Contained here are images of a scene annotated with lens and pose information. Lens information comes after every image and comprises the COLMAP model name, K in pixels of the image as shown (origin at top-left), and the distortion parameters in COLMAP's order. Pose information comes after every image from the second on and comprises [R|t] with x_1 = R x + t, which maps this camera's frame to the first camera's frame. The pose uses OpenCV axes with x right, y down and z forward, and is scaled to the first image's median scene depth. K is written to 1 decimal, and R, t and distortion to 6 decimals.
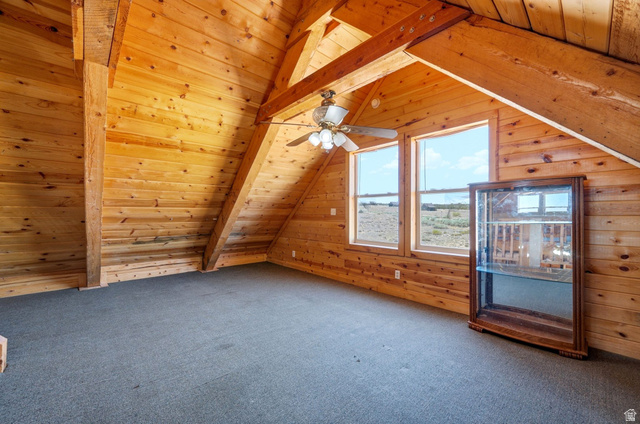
lens RADIAL K [[255.5, 0, 320.0], [0, 255.5, 212.0], [0, 0, 1]] dist [0.000929, -0.000049]
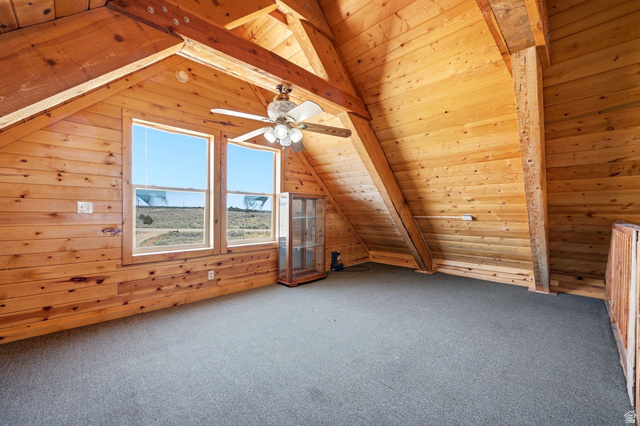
lens RADIAL K [[255.5, 0, 320.0], [0, 255.5, 213.0], [0, 0, 1]] dist [0.000929, -0.000049]
pose [[-0.032606, 0.001546, 0.999467, -0.674312], [-0.012793, 0.999916, -0.001964, 0.009227], [-0.999386, -0.012851, -0.032584, 0.632616]]
